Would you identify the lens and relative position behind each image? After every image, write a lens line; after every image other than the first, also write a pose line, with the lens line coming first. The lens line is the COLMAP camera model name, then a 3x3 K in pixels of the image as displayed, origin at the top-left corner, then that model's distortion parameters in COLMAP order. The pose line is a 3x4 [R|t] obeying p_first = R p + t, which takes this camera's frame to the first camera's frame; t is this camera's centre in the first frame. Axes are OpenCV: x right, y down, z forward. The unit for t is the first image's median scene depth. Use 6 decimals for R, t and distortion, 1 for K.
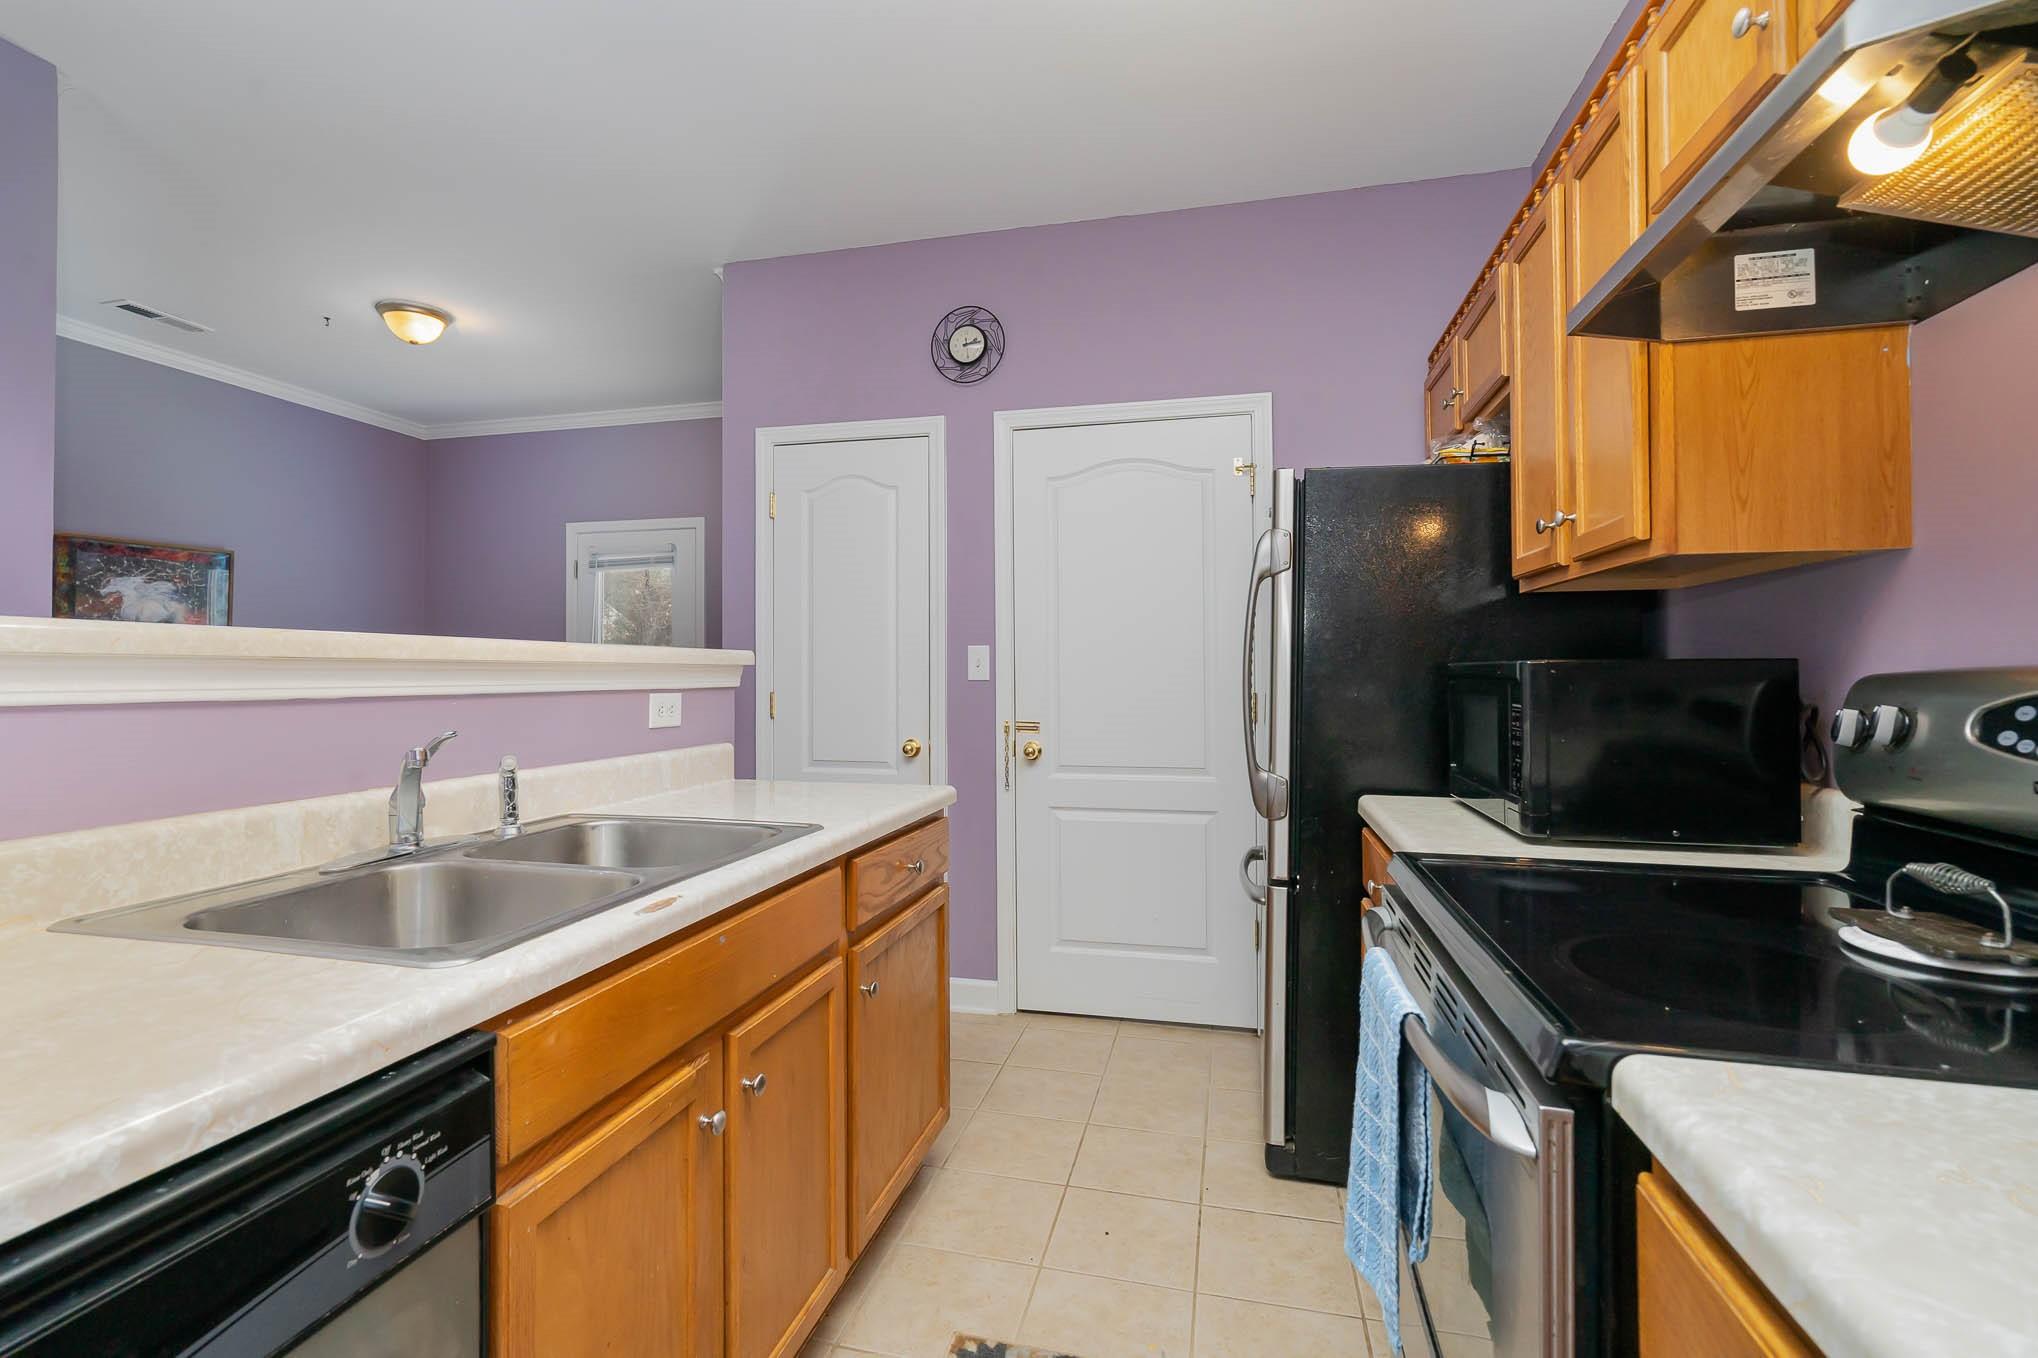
lens RADIAL K [[916.5, 0, 1008.3], [0, 916.5, 663.3], [0, 0, 1]] dist [-0.008904, 0.003015]
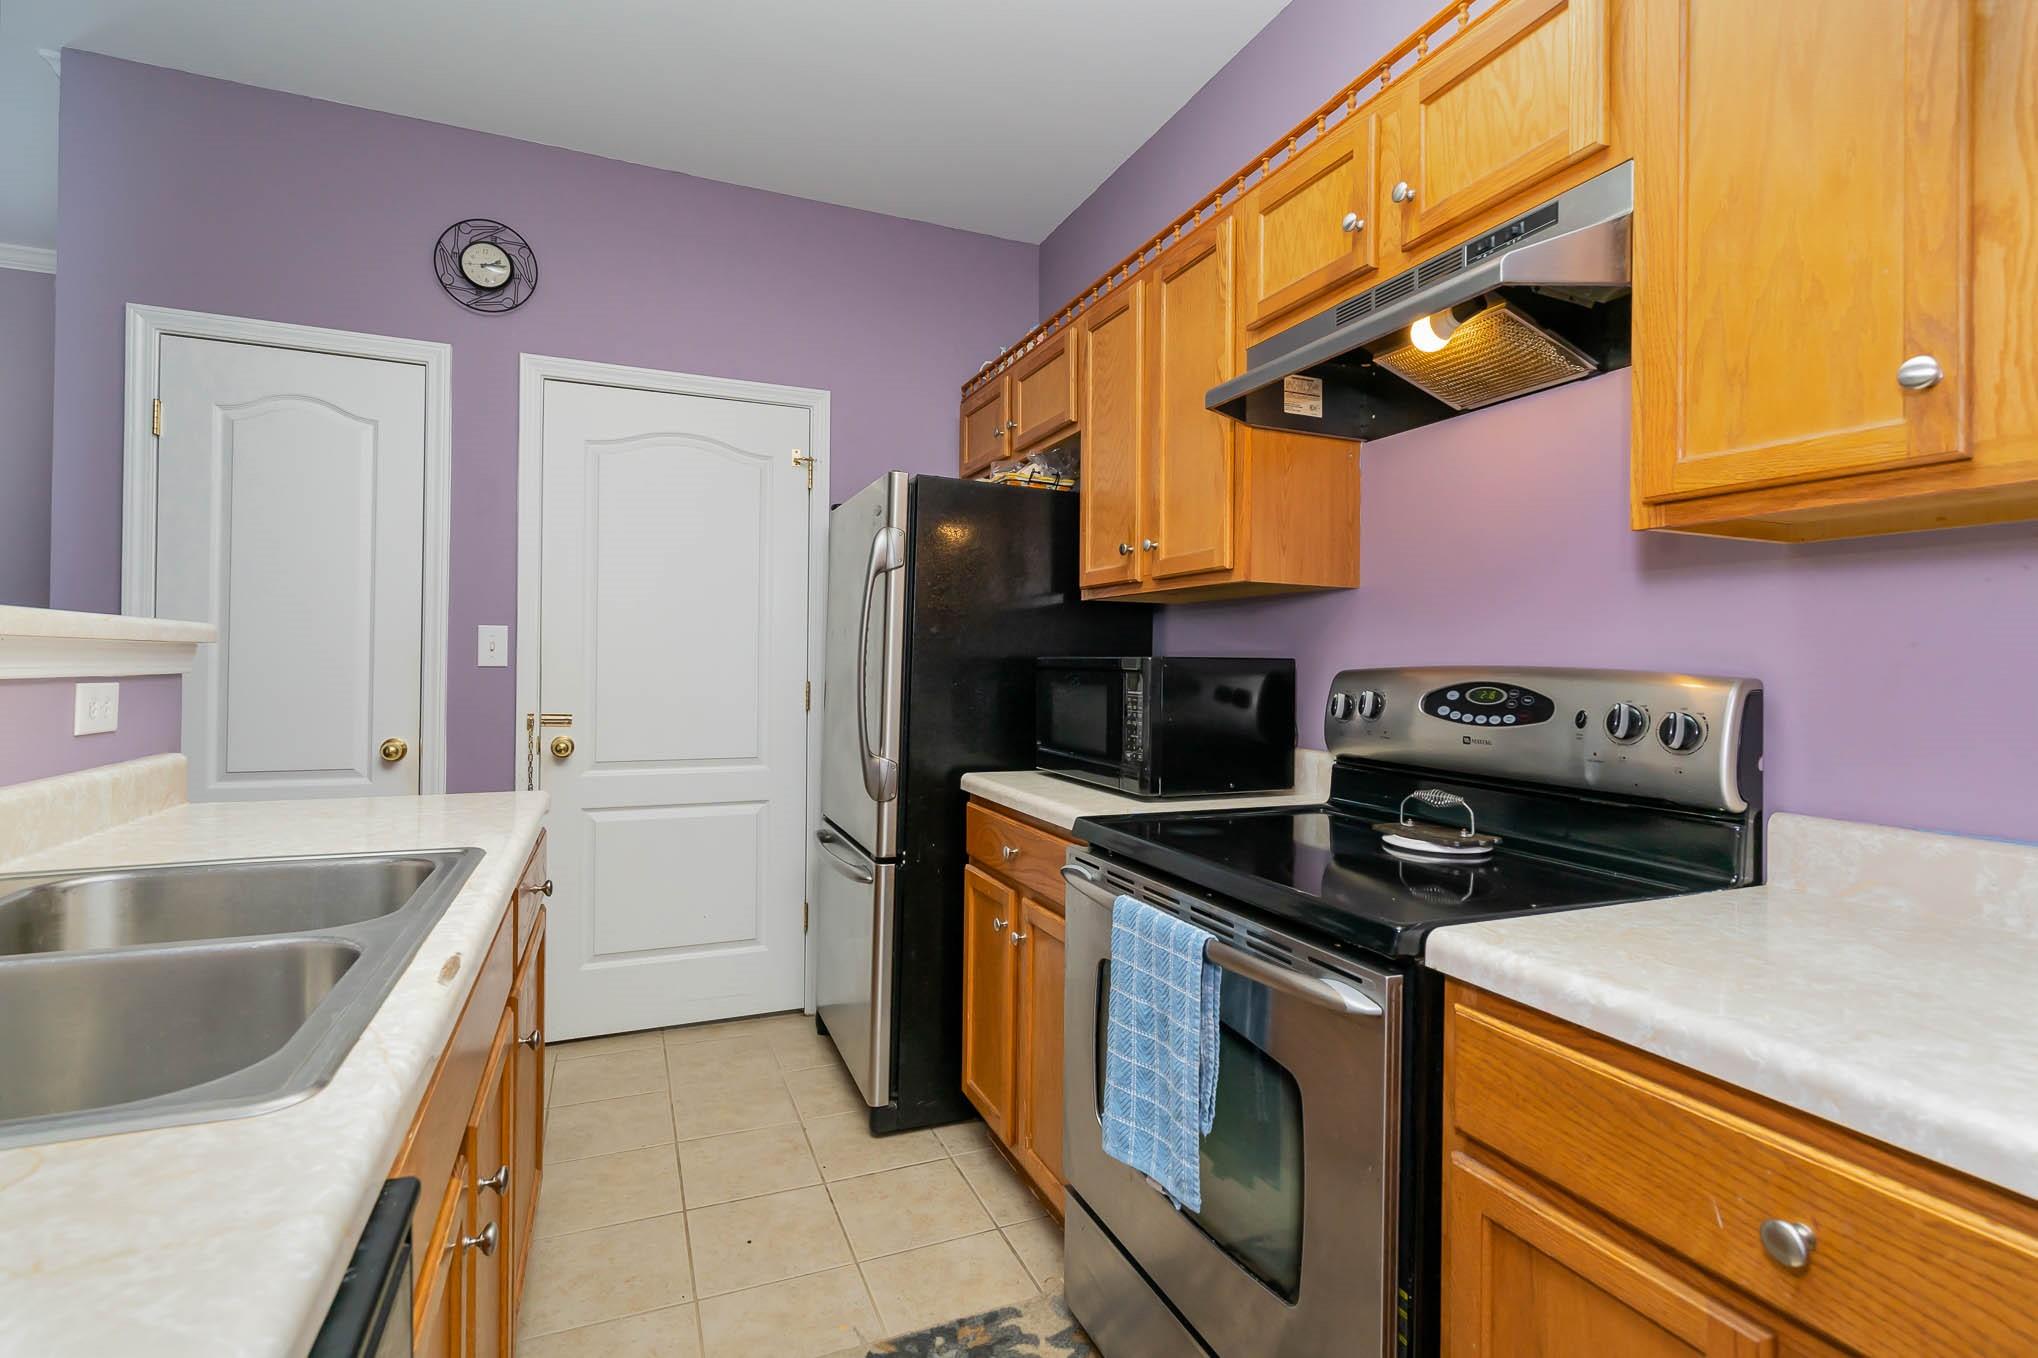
lens RADIAL K [[916.5, 0, 992.6], [0, 916.5, 658.1], [0, 0, 1]] dist [-0.008904, 0.003015]
pose [[0.806427, 0.014651, 0.591152, -0.238448], [-0.019563, 0.999807, 0.001909, 0.000357], [-0.591010, -0.013104, 0.806558, 0.070750]]
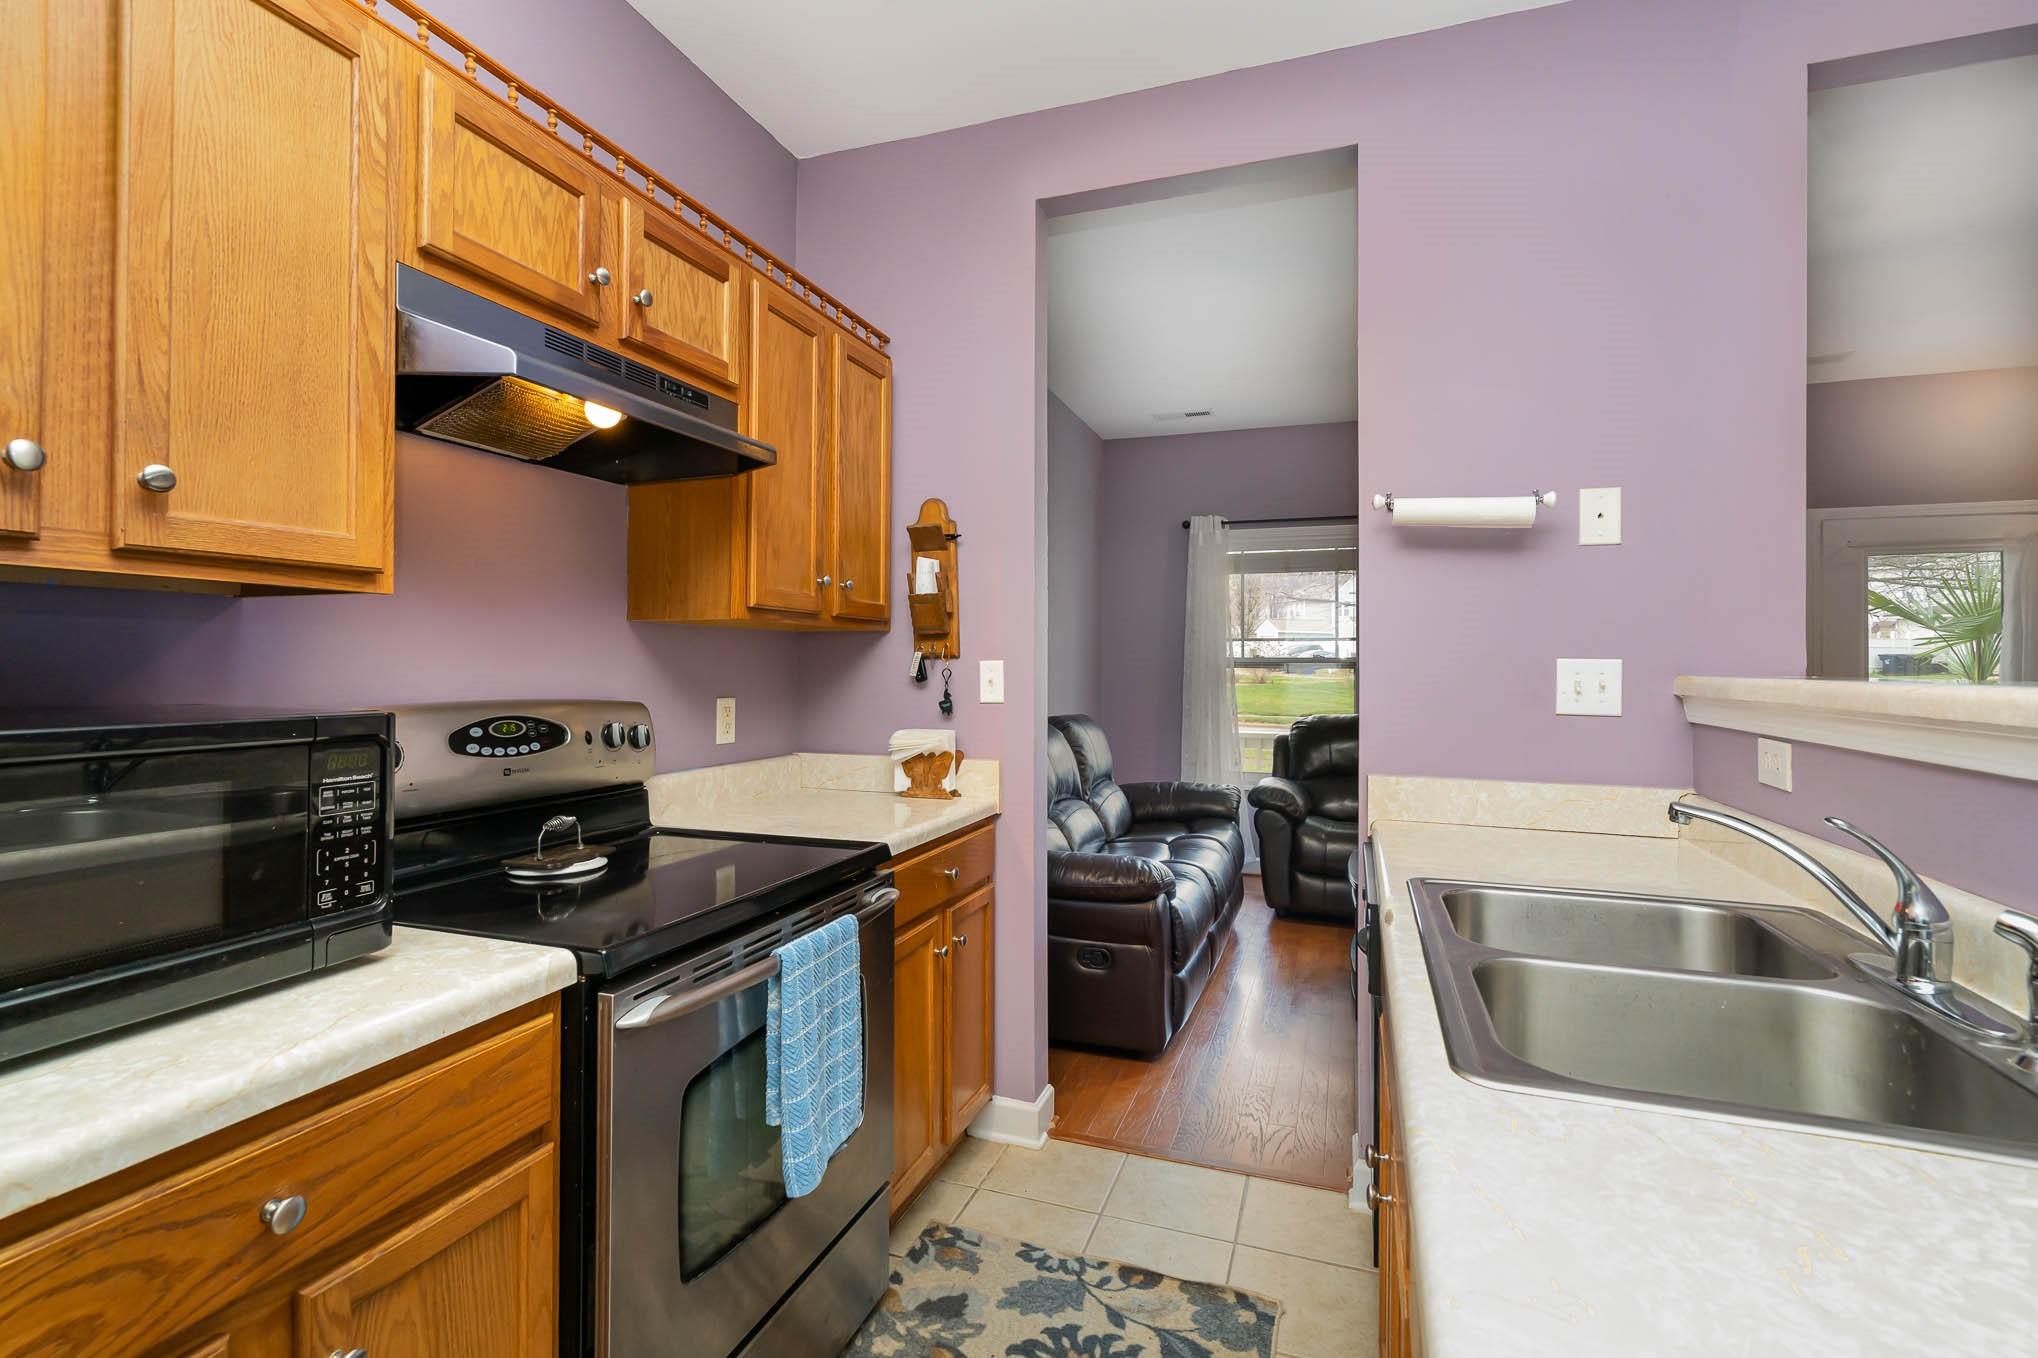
lens RADIAL K [[916.5, 0, 1002.7], [0, 916.5, 660.2], [0, 0, 1]] dist [-0.008904, 0.003015]
pose [[-0.992788, -0.000047, 0.119880, -0.012988], [-0.001919, 0.999878, -0.015495, -0.023070], [-0.119865, -0.015614, -0.992667, 1.131590]]
